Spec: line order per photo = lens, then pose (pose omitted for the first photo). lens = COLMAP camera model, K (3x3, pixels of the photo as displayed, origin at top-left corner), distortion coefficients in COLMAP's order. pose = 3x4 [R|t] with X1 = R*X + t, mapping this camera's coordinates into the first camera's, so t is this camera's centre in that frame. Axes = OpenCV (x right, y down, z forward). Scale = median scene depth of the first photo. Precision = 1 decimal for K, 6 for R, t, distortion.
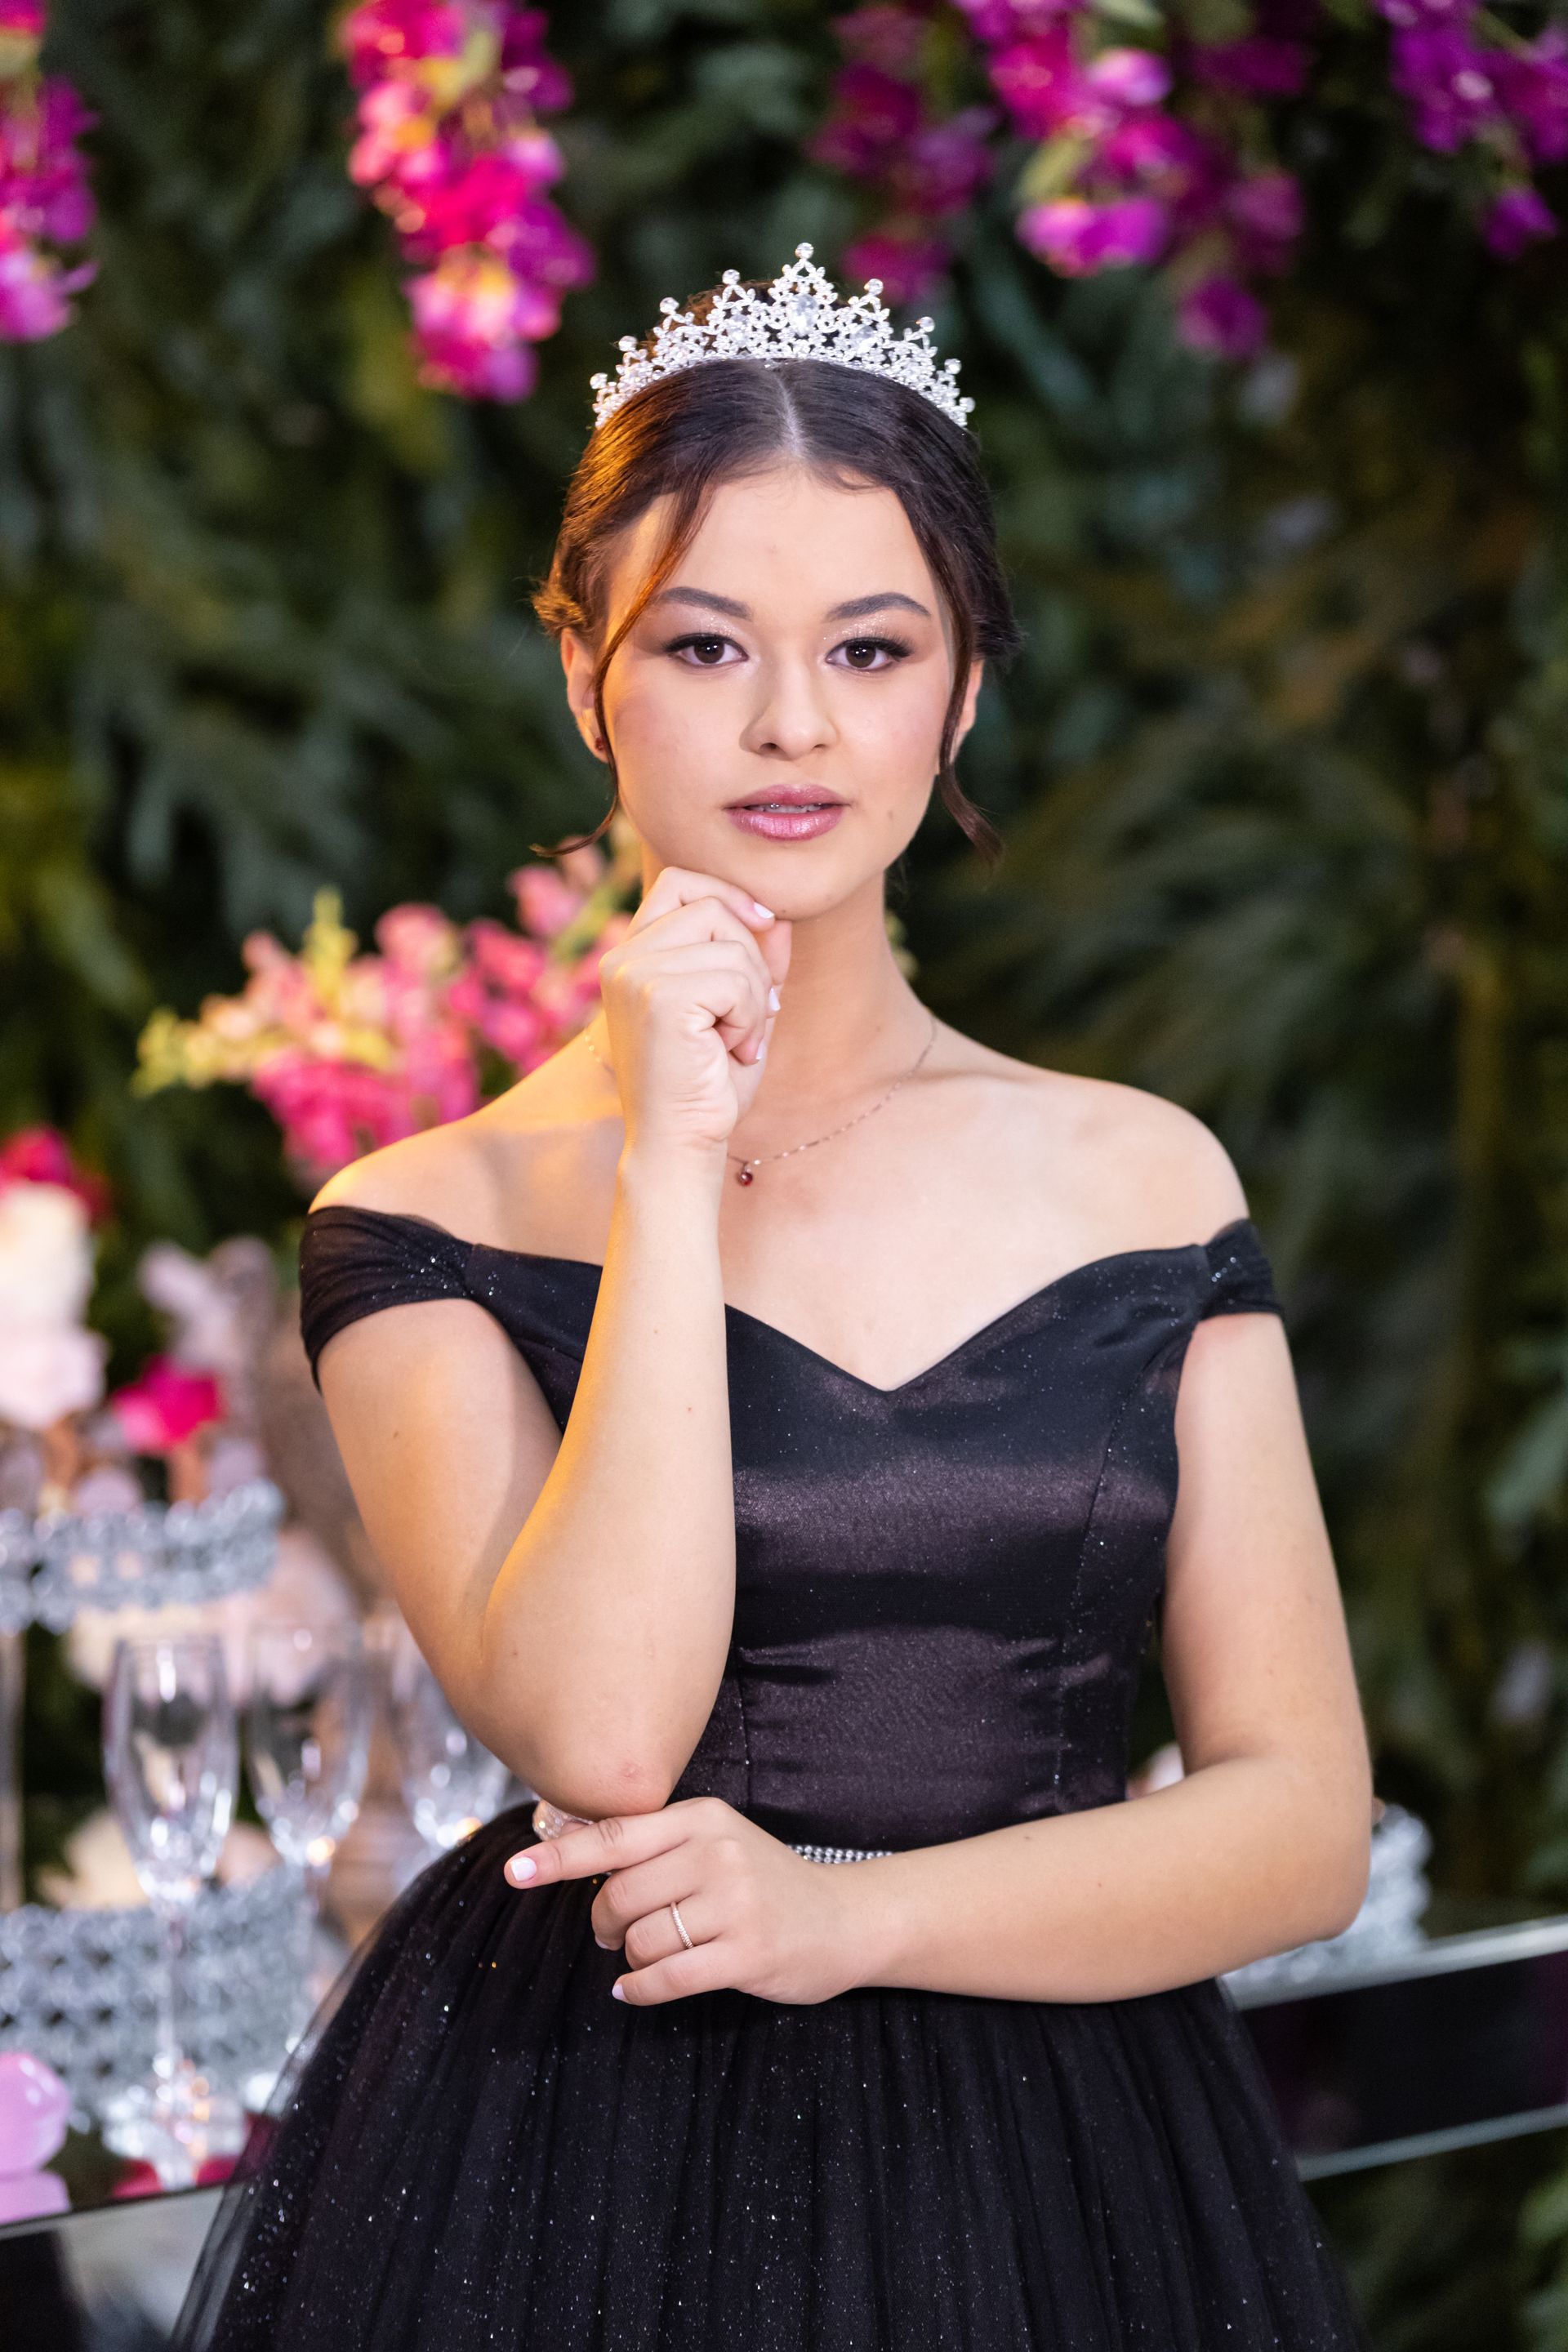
lens RADIAL K [[8406.9, 0, 784.0], [0, 8406.9, 1176.0], [0, 0, 1]] dist [-0.015278, -1.233199]
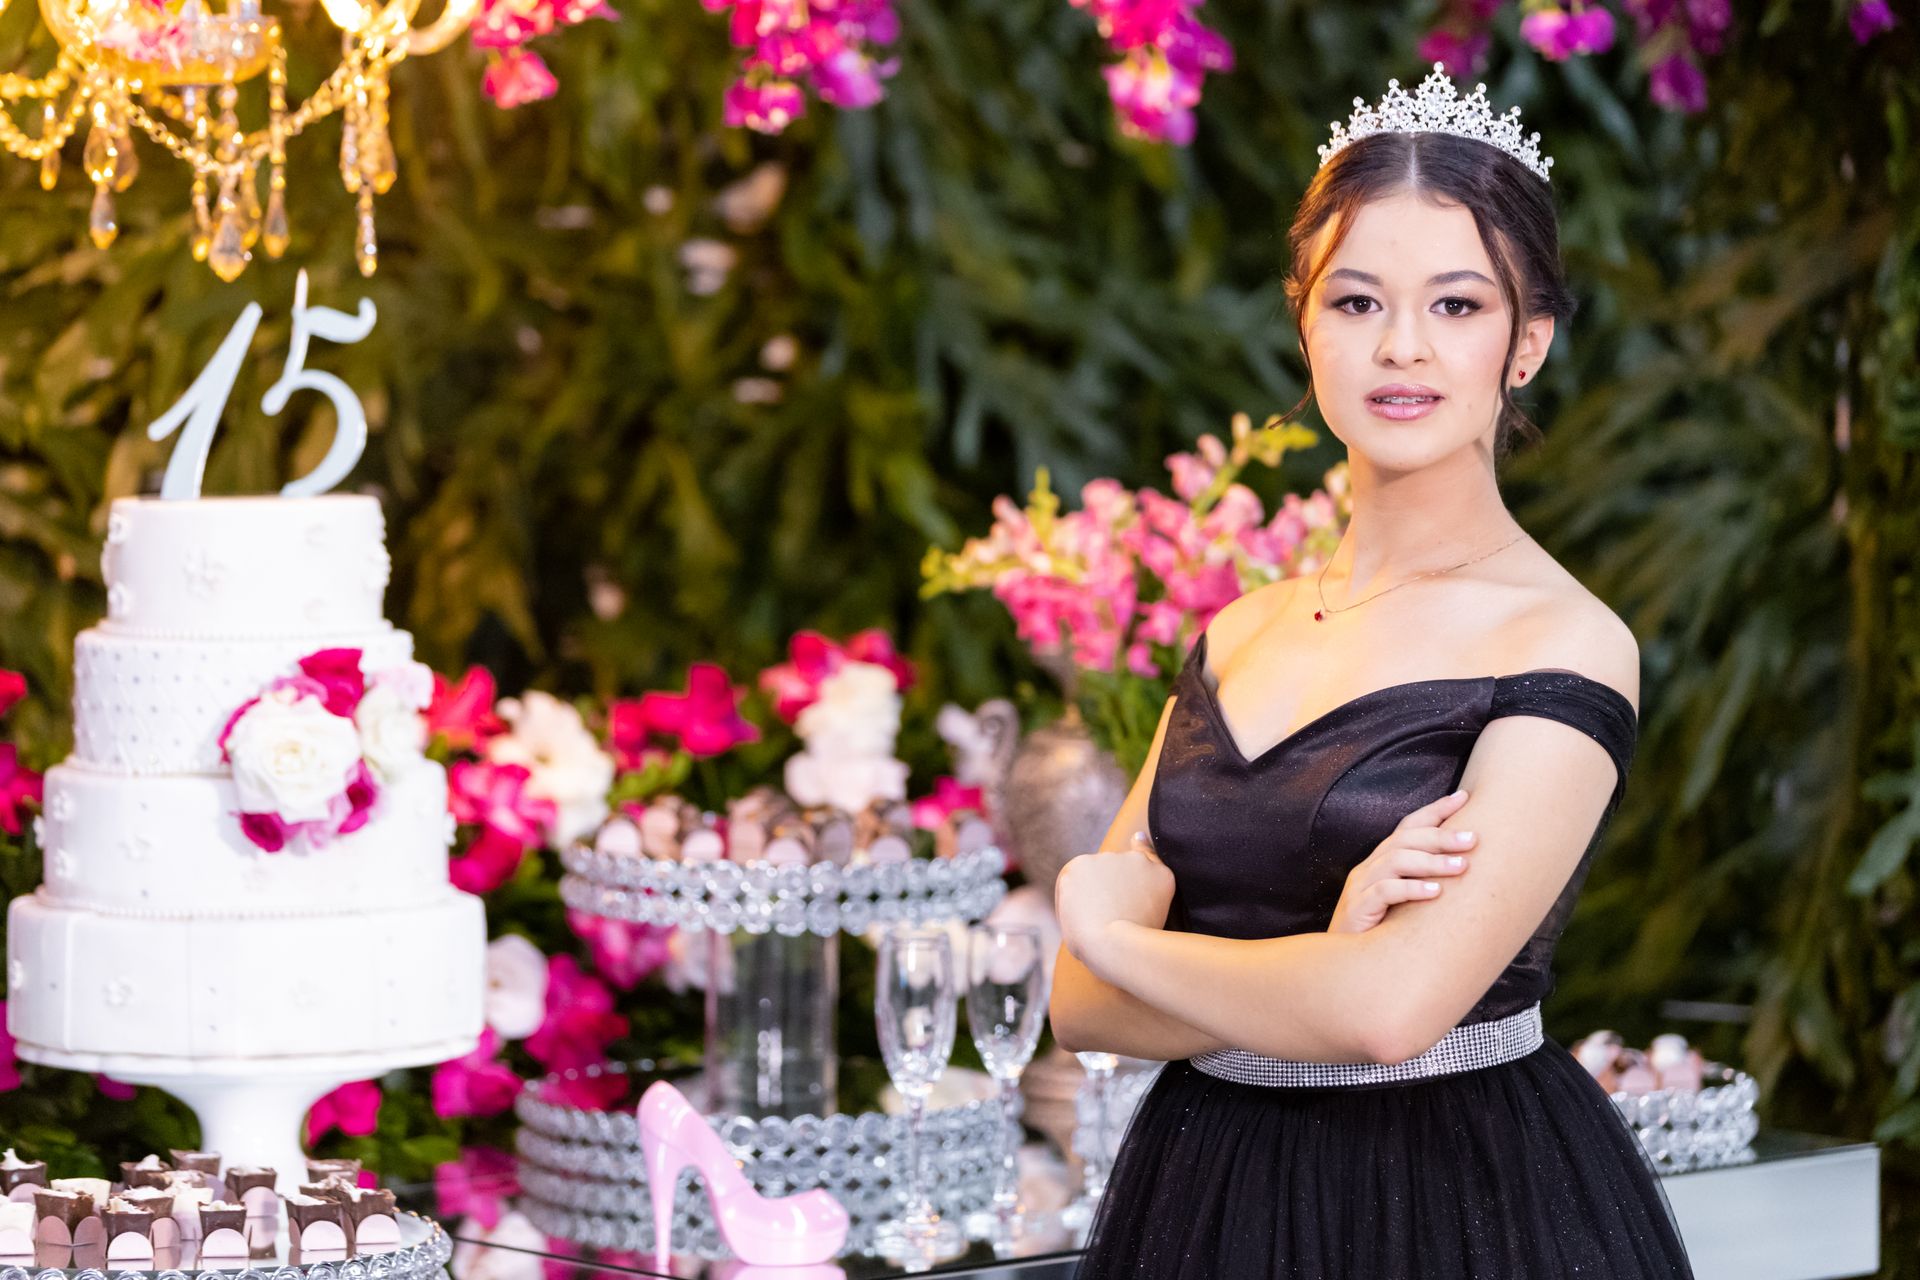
lens RADIAL K [[6862.8, 0, 960.0], [0, 6862.8, 640.0], [0, 0, 1]] dist [-0.015278, -1.233199]
pose [[0.995031, 0.001762, -0.099548, 0.046755], [-0.003102, 0.999907, -0.013308, 0.012176], [0.099515, 0.013550, 0.994944, -0.211159]]
